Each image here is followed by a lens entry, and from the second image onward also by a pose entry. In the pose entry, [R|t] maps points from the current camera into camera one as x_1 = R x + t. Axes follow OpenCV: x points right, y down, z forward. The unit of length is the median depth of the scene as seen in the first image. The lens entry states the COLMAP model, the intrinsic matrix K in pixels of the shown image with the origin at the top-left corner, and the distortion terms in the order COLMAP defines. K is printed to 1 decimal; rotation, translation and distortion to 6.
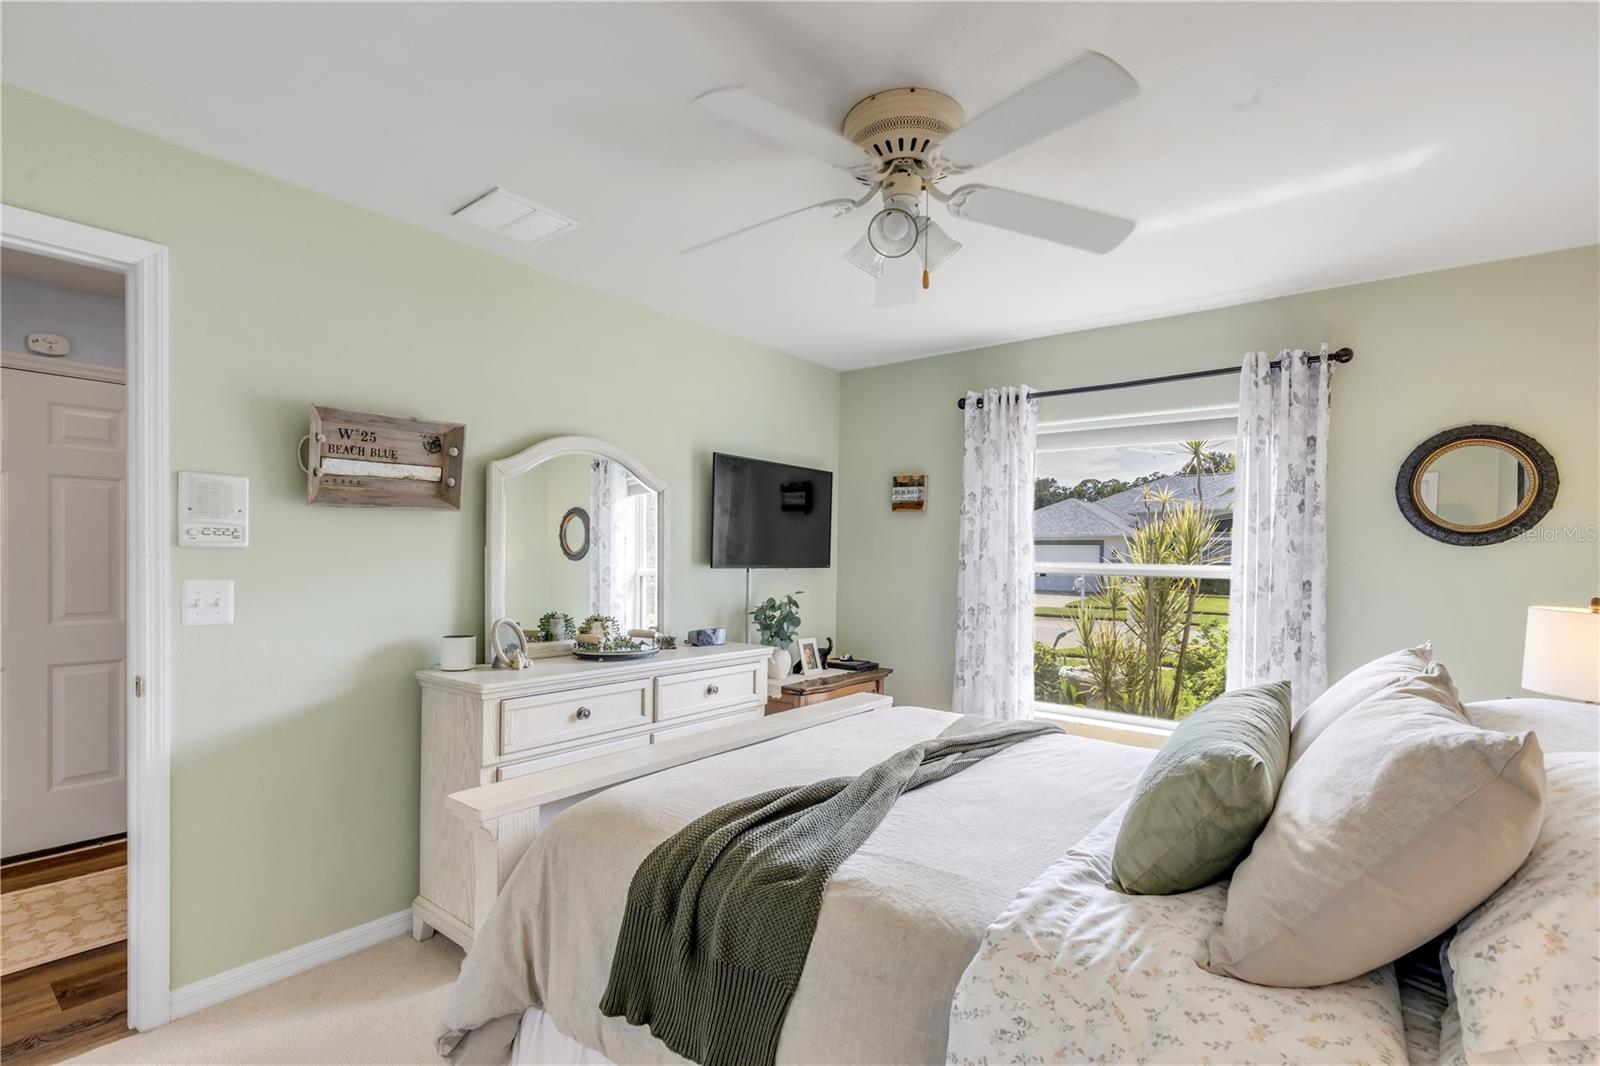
lens RADIAL K [[731.6, 0, 800.3], [0, 731.6, 549.2], [0, 0, 1]] dist [0.002177, 0.000030]
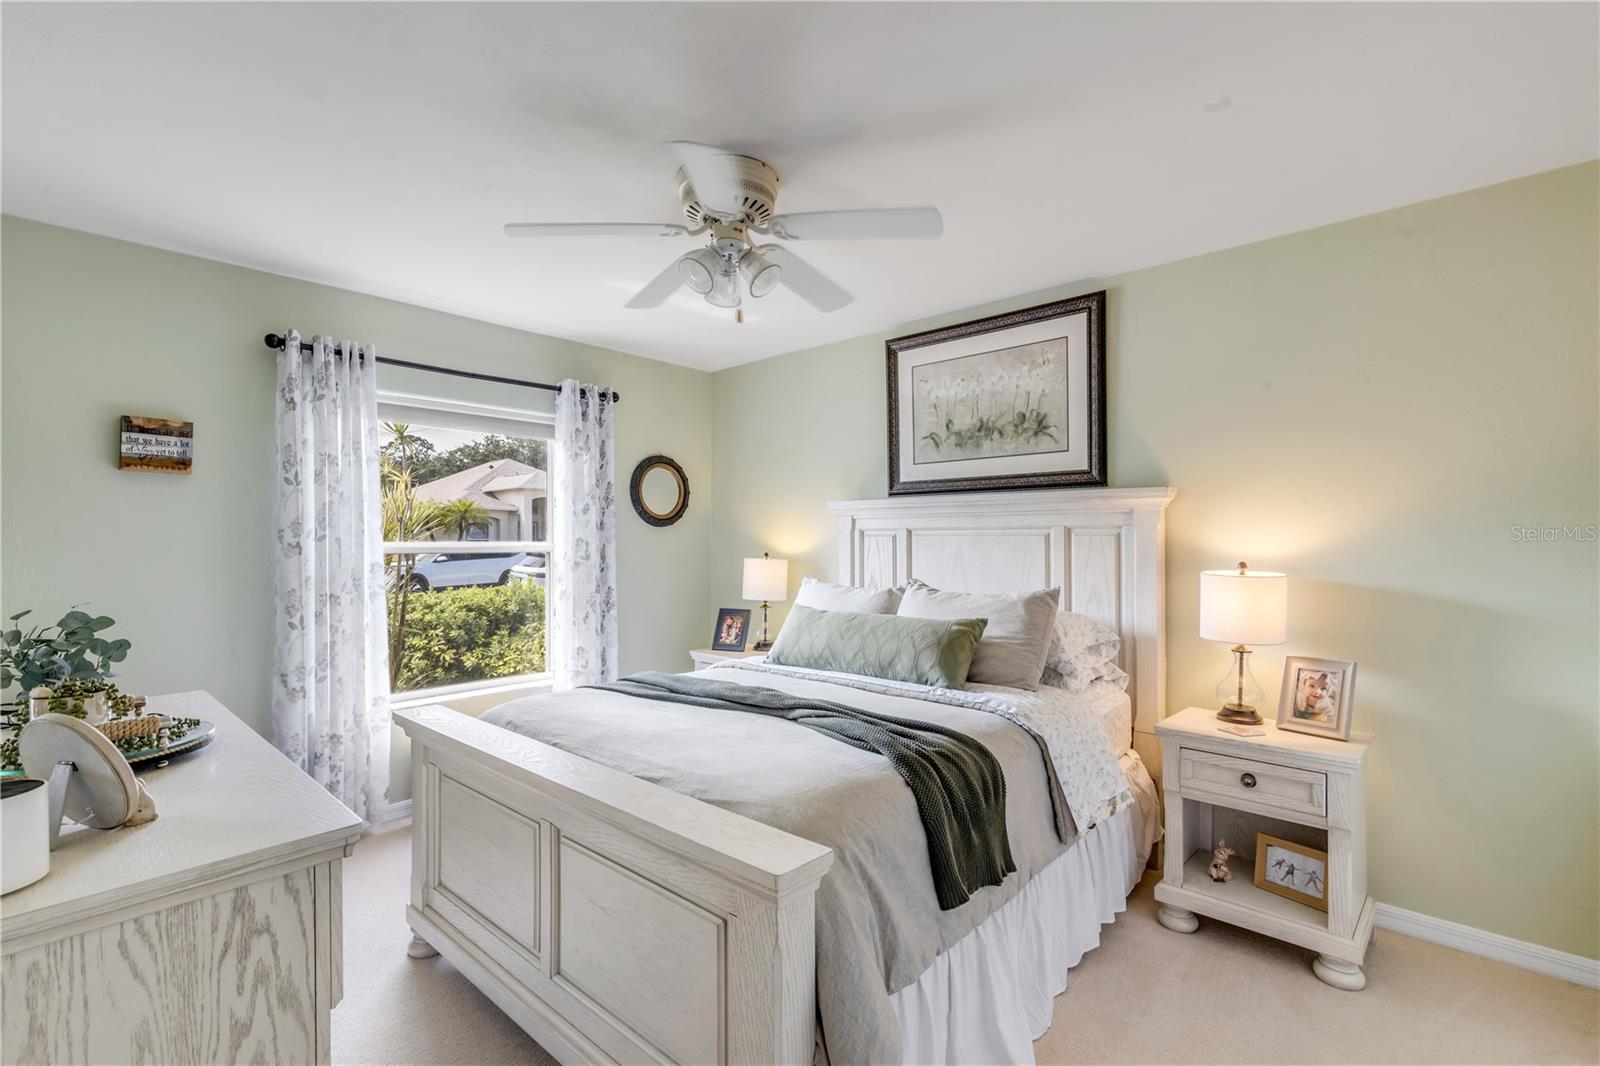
lens RADIAL K [[731.6, 0, 800.8], [0, 731.6, 541.2], [0, 0, 1]] dist [0.002177, 0.000030]
pose [[0.076444, -0.005040, 0.997061, -0.766815], [0.008459, 0.999955, 0.004406, 0.023762], [-0.997038, 0.008098, 0.076483, 0.563725]]
